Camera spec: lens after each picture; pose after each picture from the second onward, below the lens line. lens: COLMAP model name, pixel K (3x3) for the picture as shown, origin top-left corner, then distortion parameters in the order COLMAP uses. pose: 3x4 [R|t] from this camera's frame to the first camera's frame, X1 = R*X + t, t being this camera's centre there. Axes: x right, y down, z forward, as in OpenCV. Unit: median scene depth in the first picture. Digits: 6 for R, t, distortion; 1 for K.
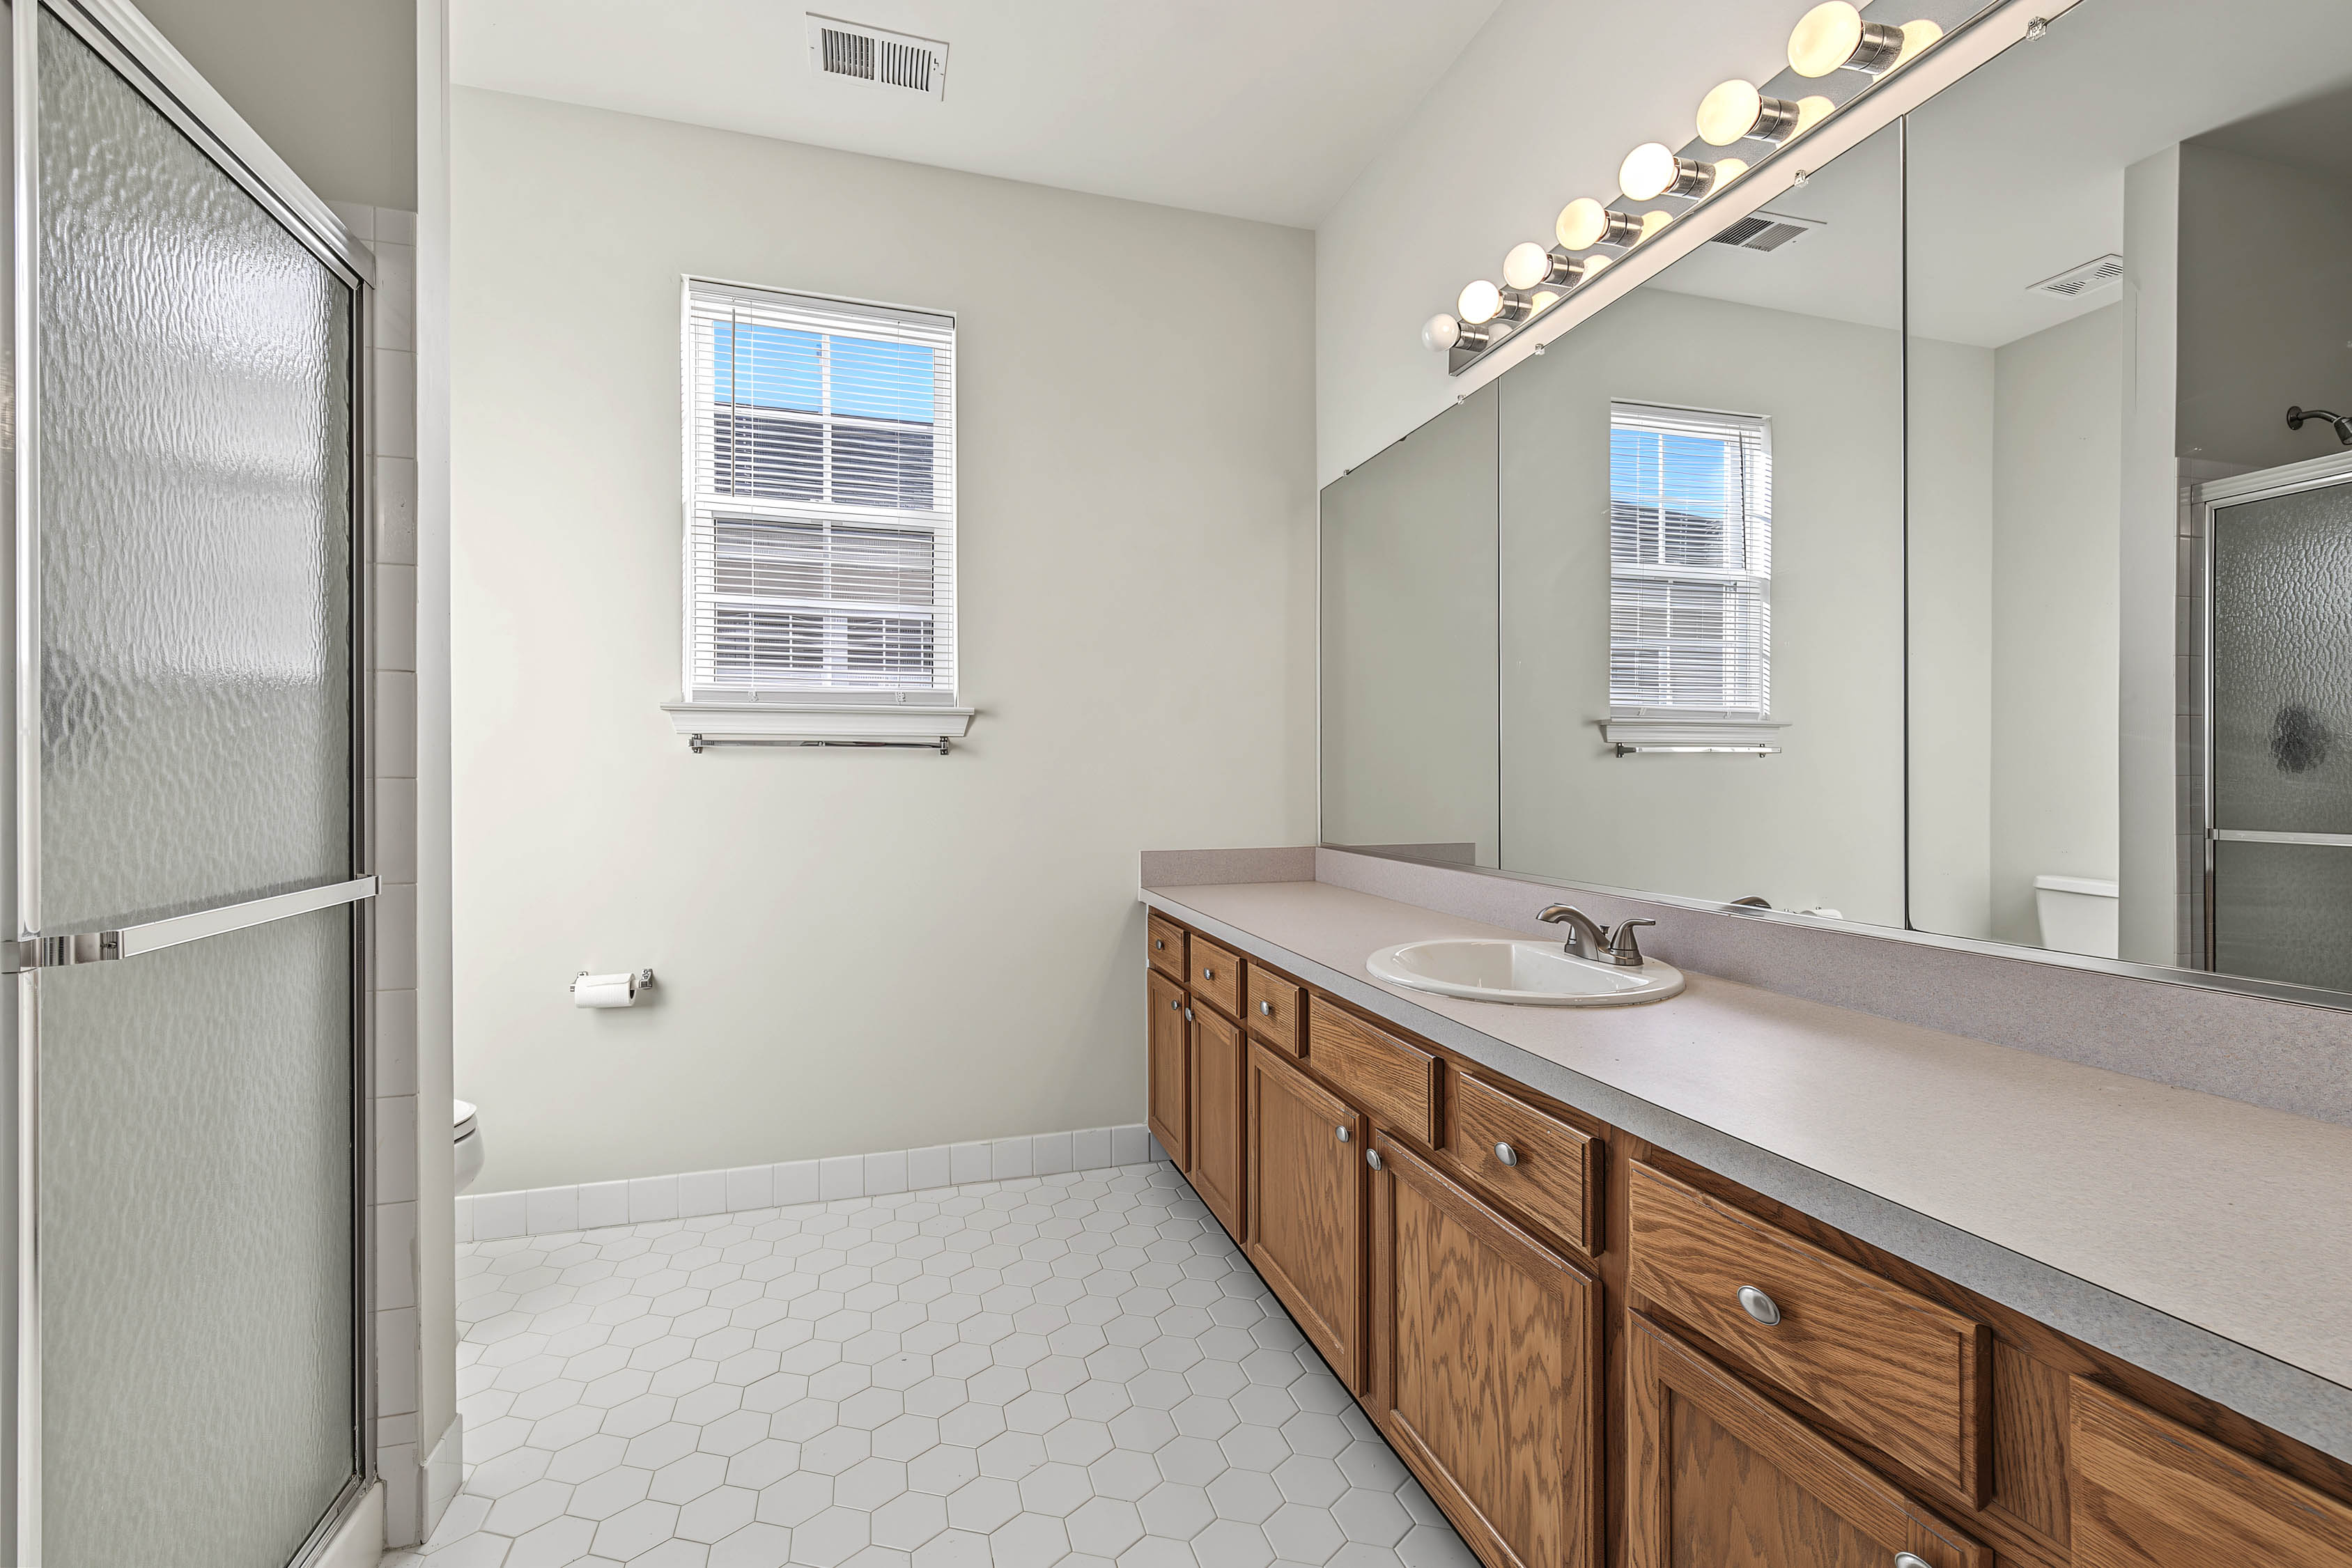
lens RADIAL K [[988.9, 0, 1178.6], [0, 988.9, 786.3], [0, 0, 1]] dist [-0.003663, -0.000221]
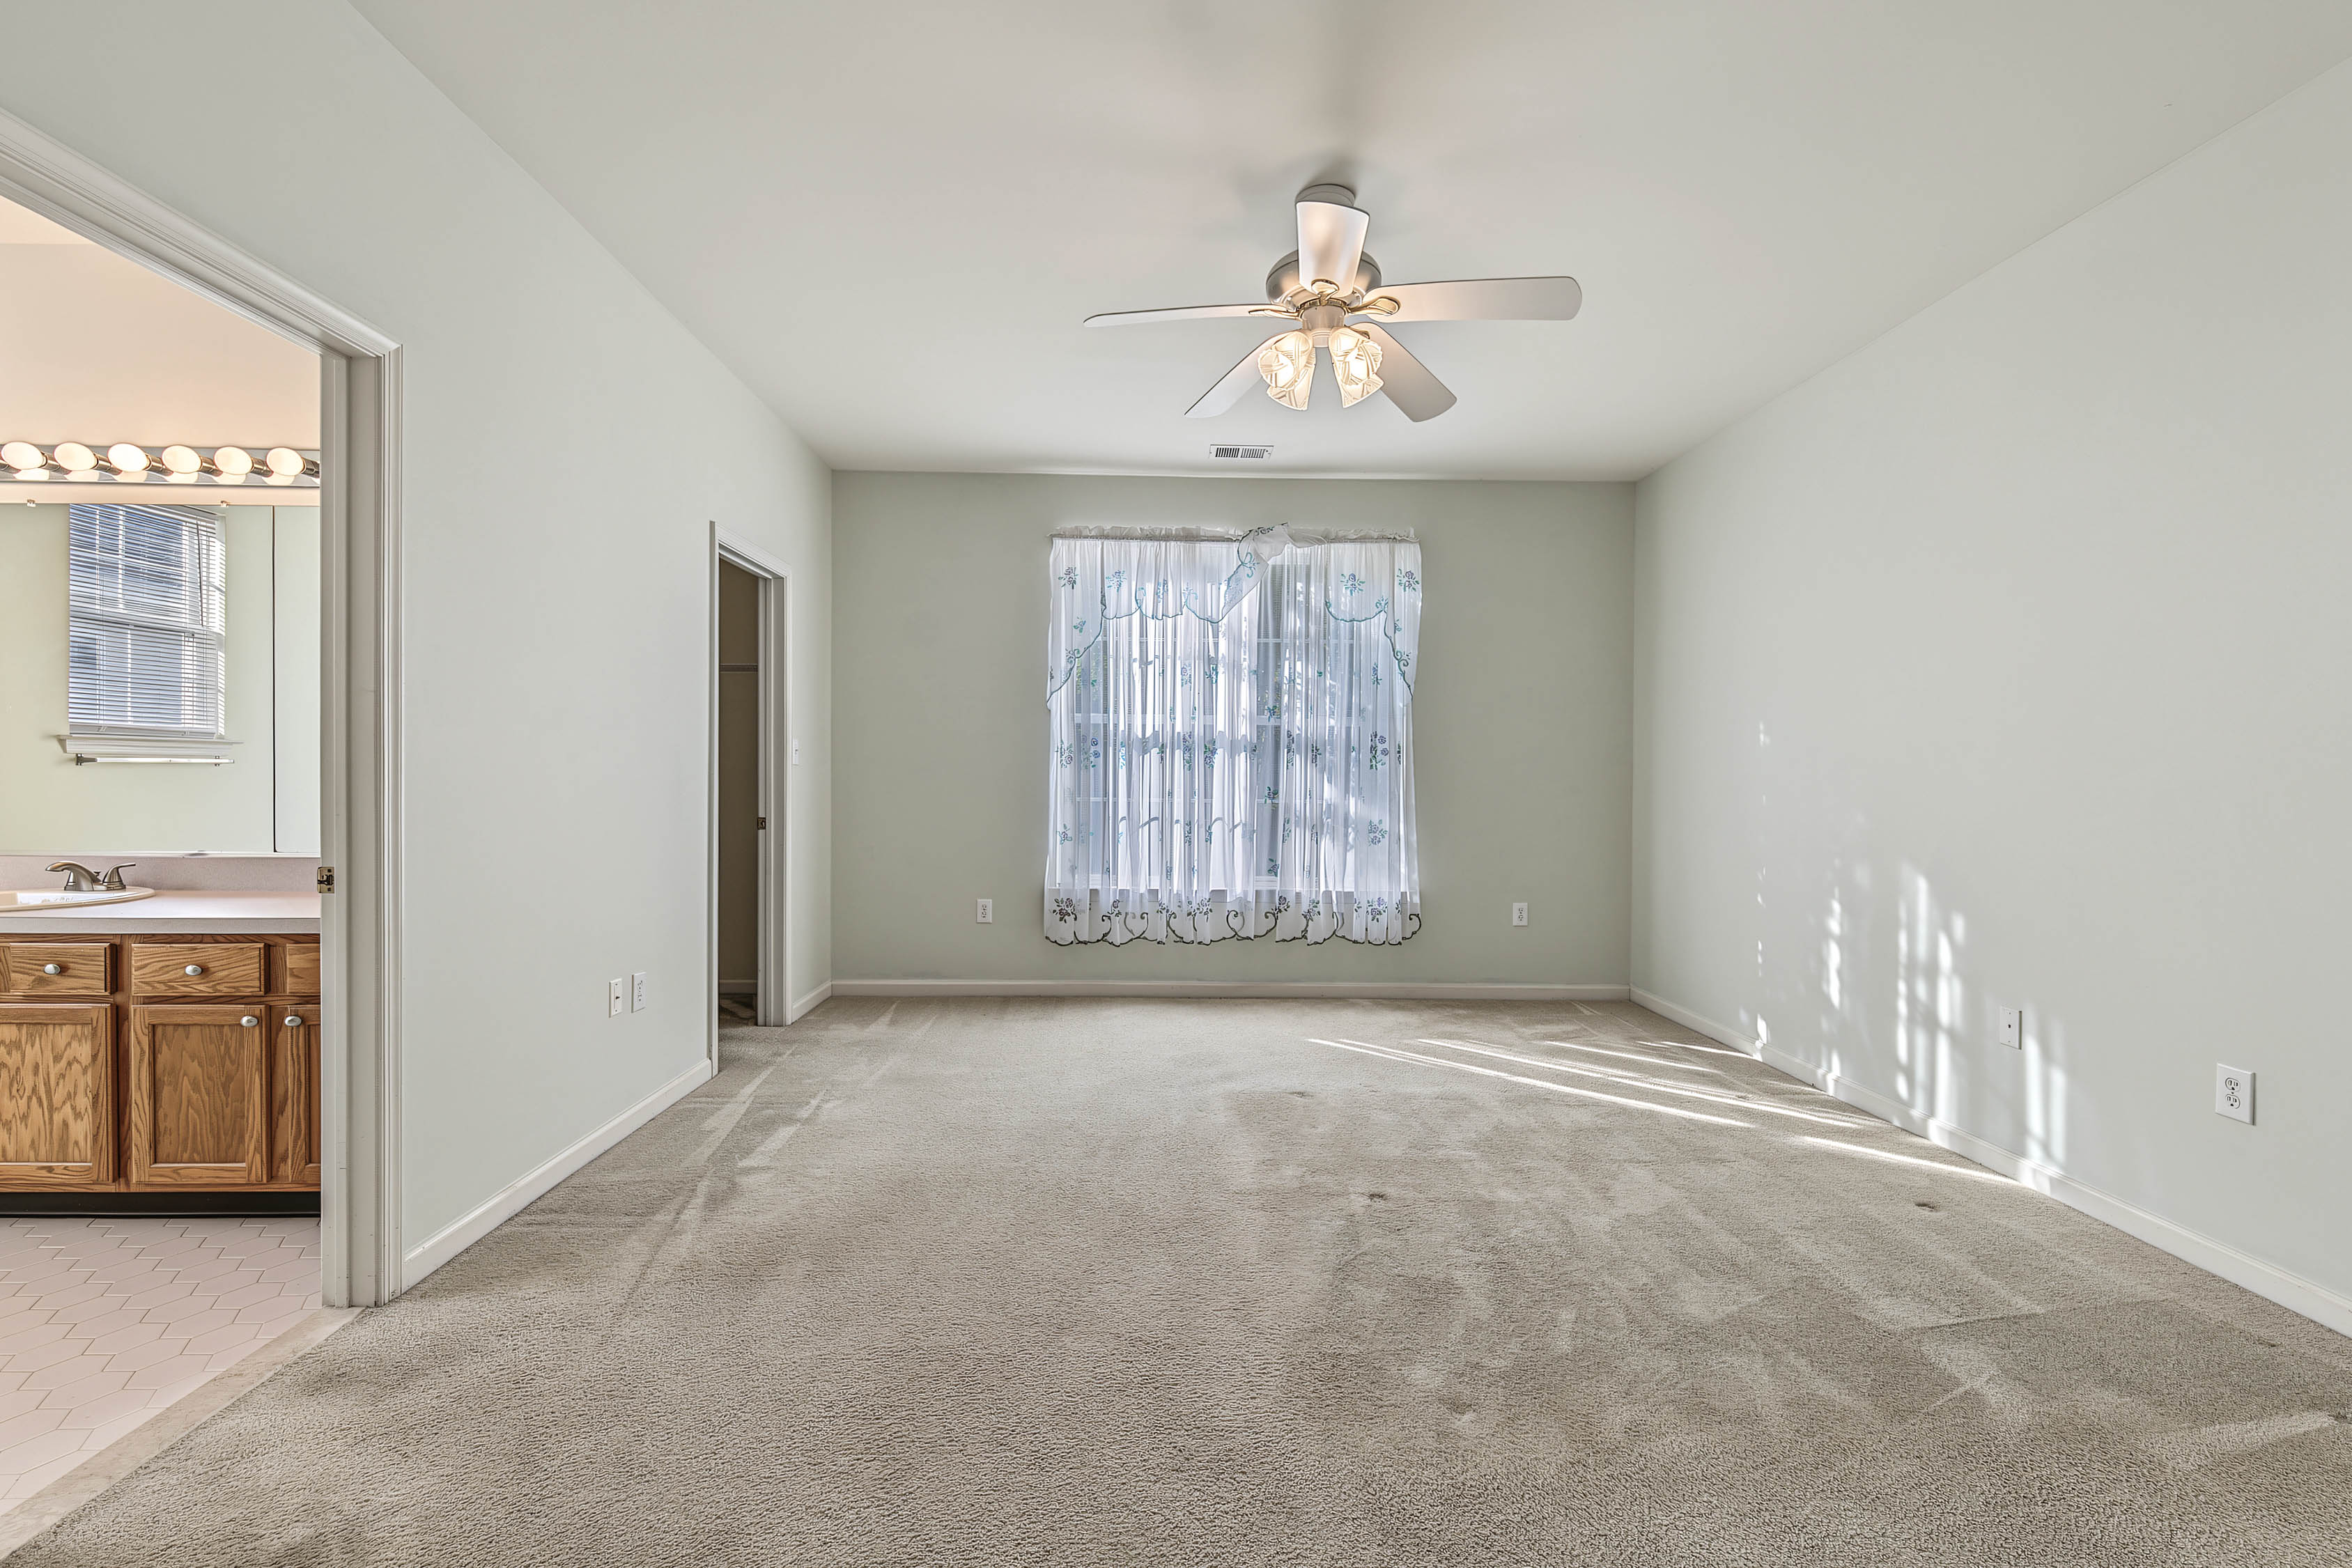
lens RADIAL K [[988.9, 0, 1166.6], [0, 988.9, 797.9], [0, 0, 1]] dist [-0.003663, -0.000221]
pose [[0.280322, -0.007054, 0.959880, -1.019643], [-0.008446, 0.999916, 0.009815, -0.033858], [-0.959869, -0.010859, 0.280239, -1.877546]]
